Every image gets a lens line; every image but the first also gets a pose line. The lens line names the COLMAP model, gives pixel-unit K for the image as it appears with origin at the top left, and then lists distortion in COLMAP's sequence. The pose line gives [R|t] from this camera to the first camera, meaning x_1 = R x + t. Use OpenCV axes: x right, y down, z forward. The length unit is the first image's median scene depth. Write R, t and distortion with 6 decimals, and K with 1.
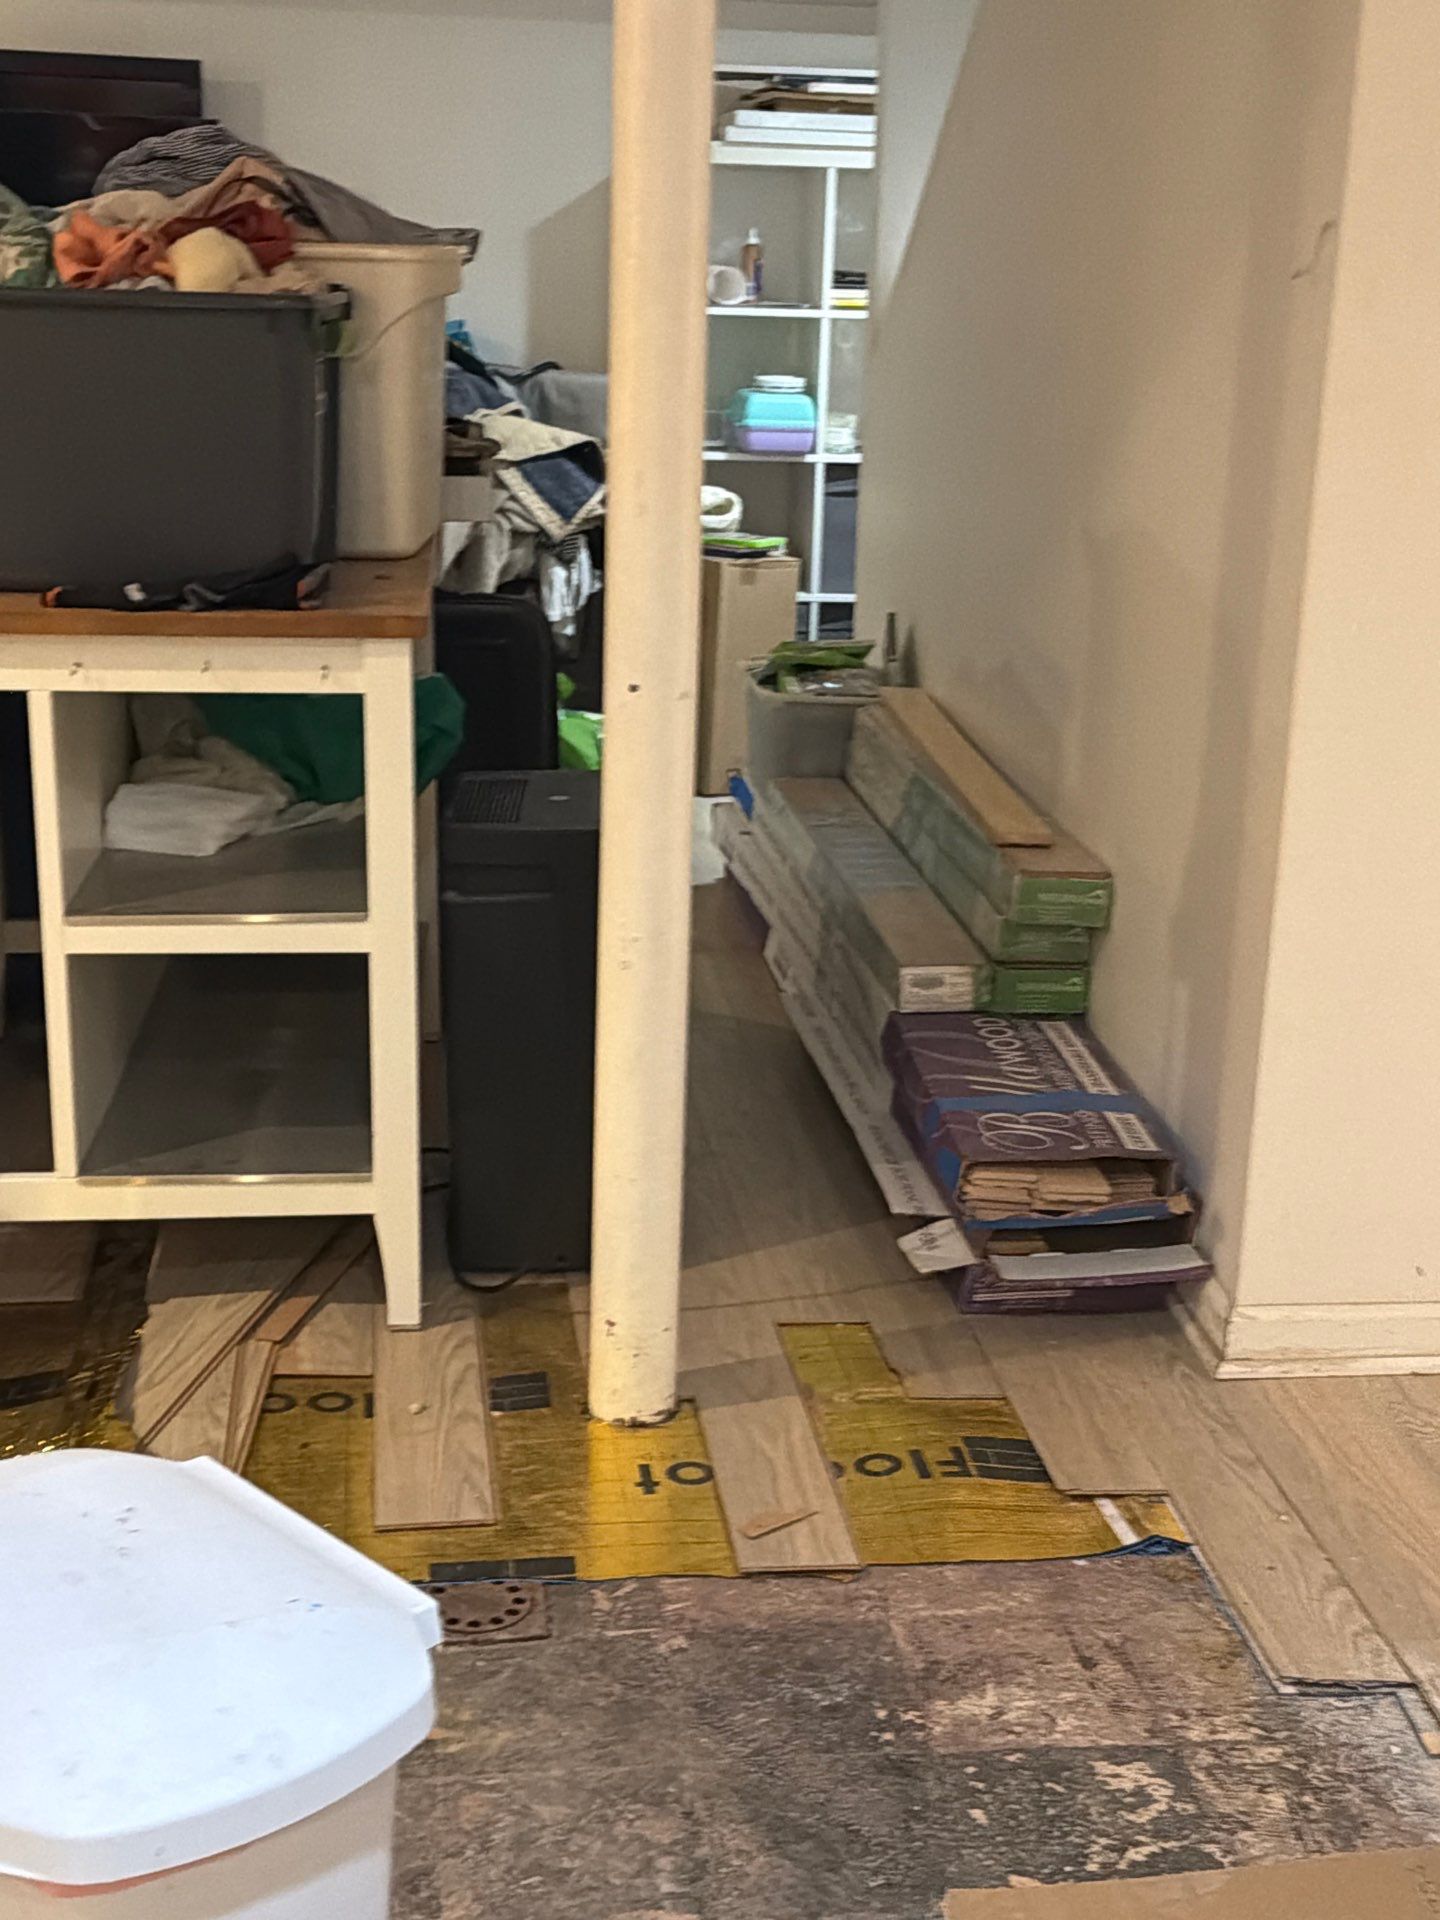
lens RADIAL K [[2599.3, 0, 686.7], [0, 2599.3, 954.9], [0, 0, 1]] dist [0.221457, -0.584863]
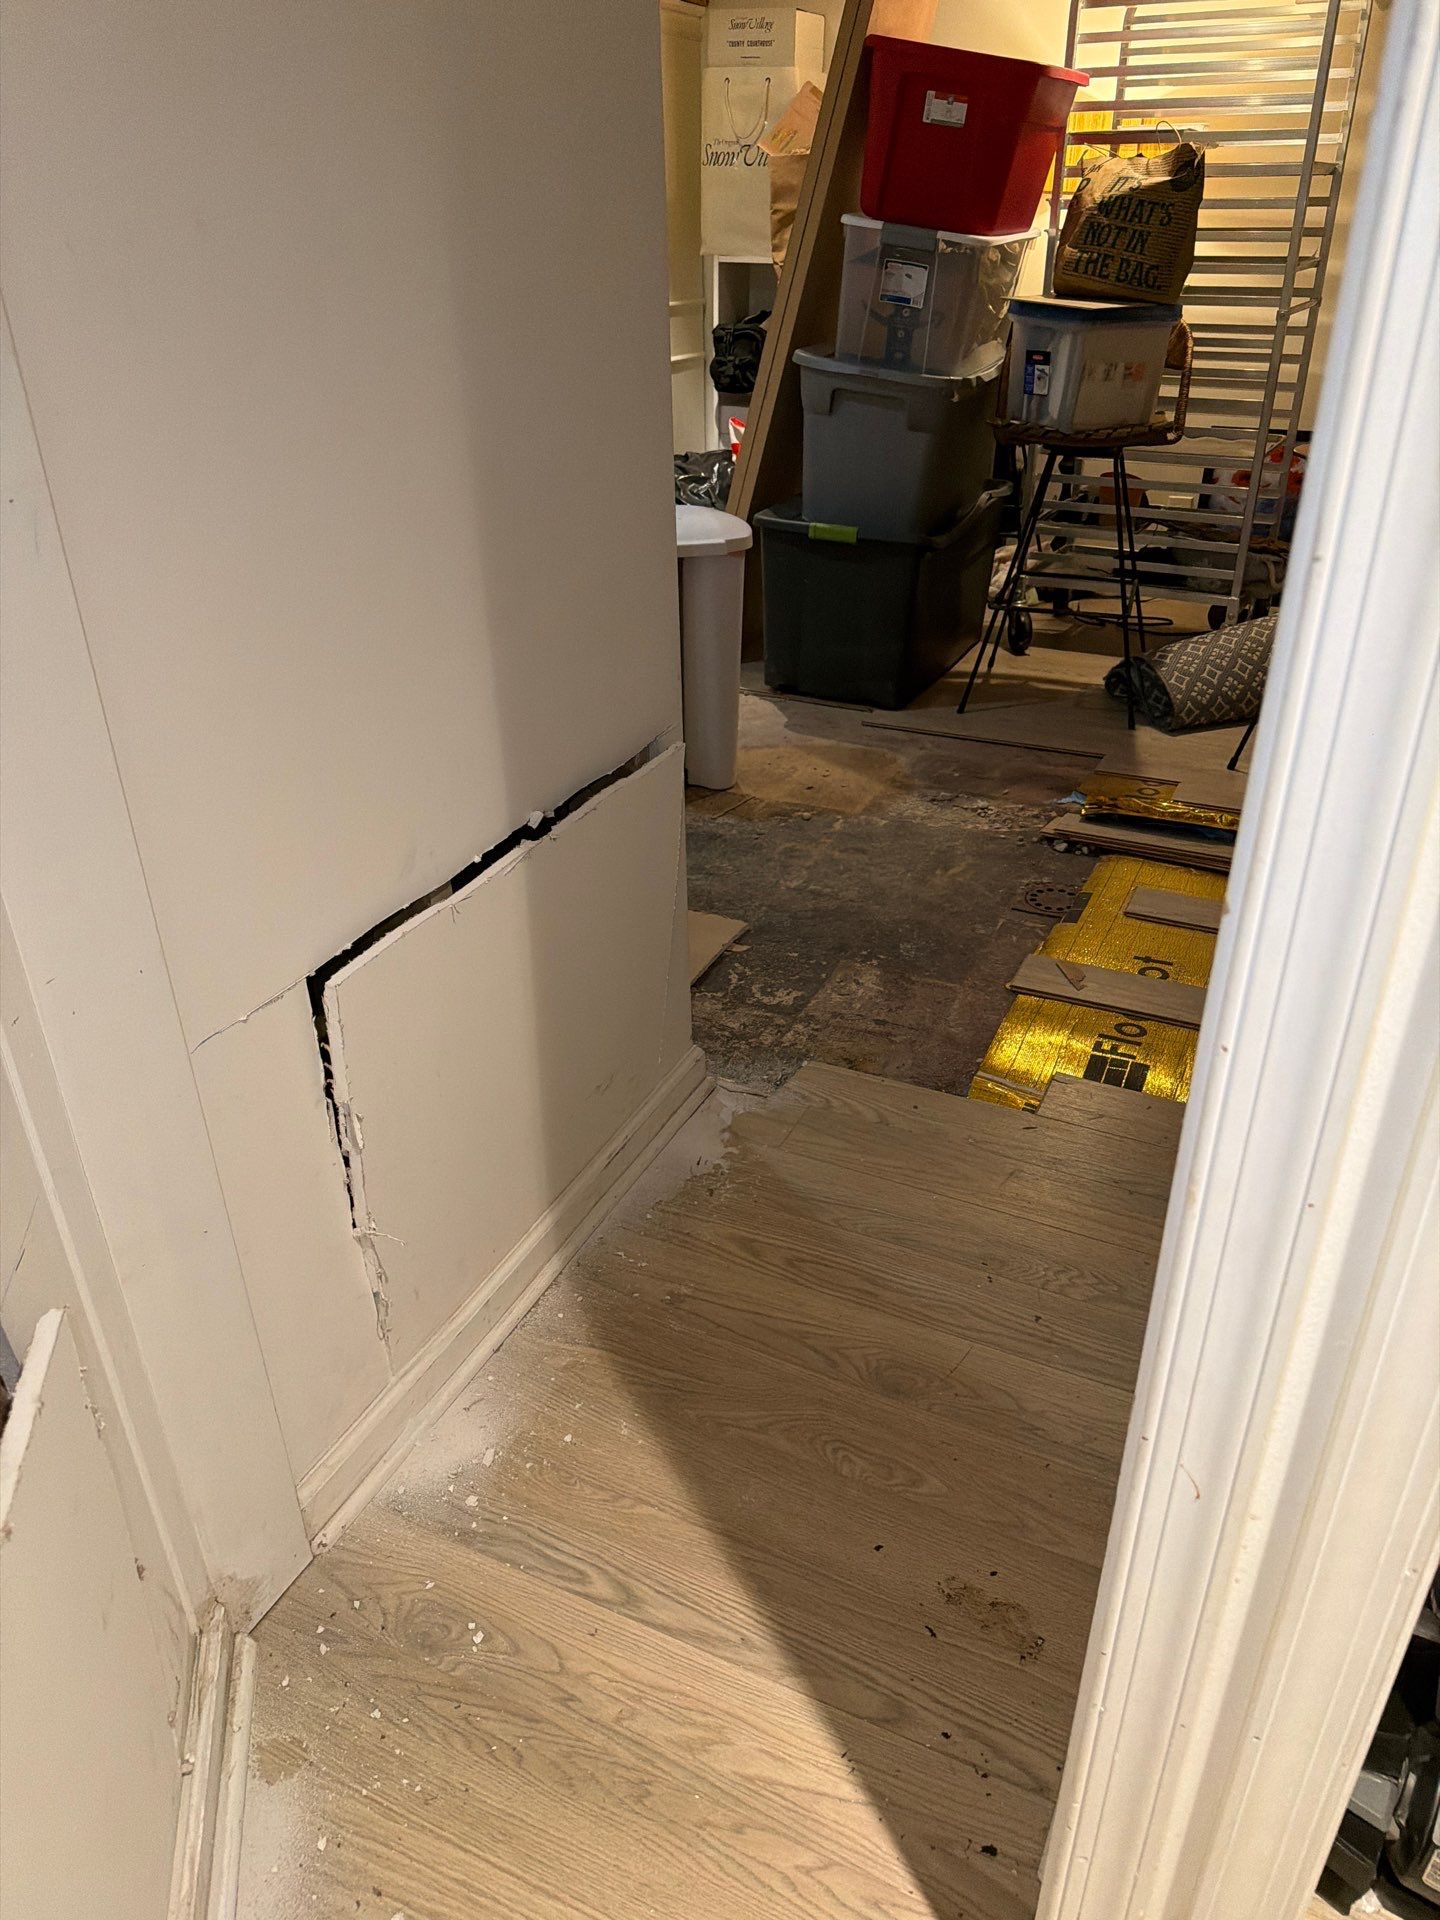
lens RADIAL K [[1358.4, 0, 729.9], [0, 1358.4, 972.9], [0, 0, 1]] dist [0.092868, -0.136477]
pose [[-0.530315, 0.406413, -0.744039, 0.924767], [-0.243042, 0.767898, 0.592674, -0.291149], [0.812217, 0.495137, -0.308452, 1.254853]]
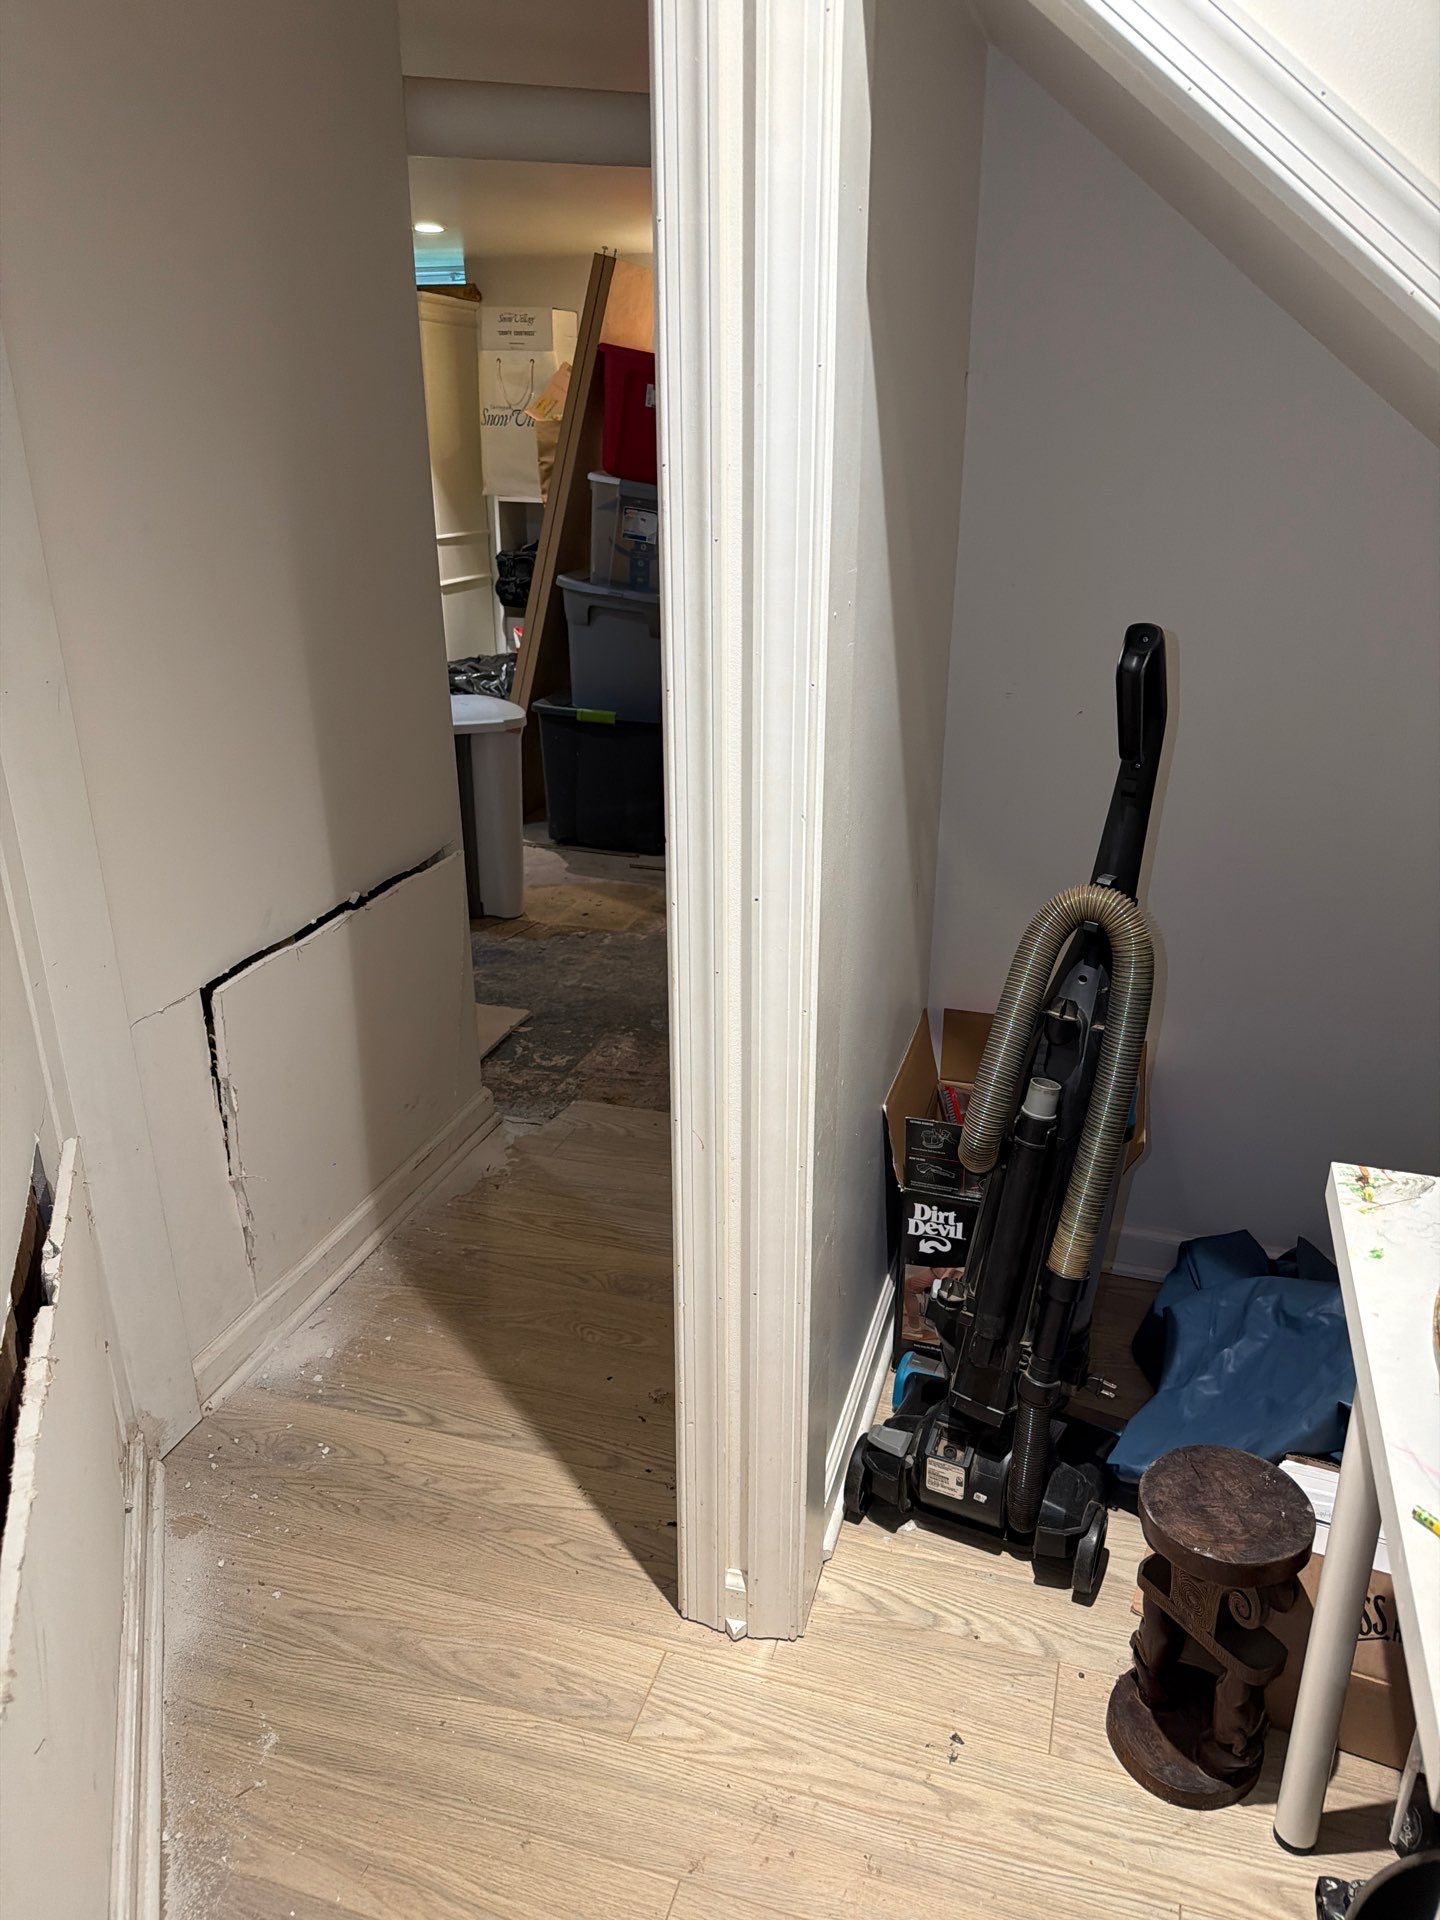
lens RADIAL K [[1346.0, 0, 718.6], [0, 1346.0, 972.9], [0, 0, 1]] dist [0.144607, -0.294937]
pose [[-0.416384, 0.325417, -0.848957, 1.154879], [-0.265162, 0.849694, 0.455752, -0.382770], [0.869663, 0.414879, -0.267510, 1.423770]]
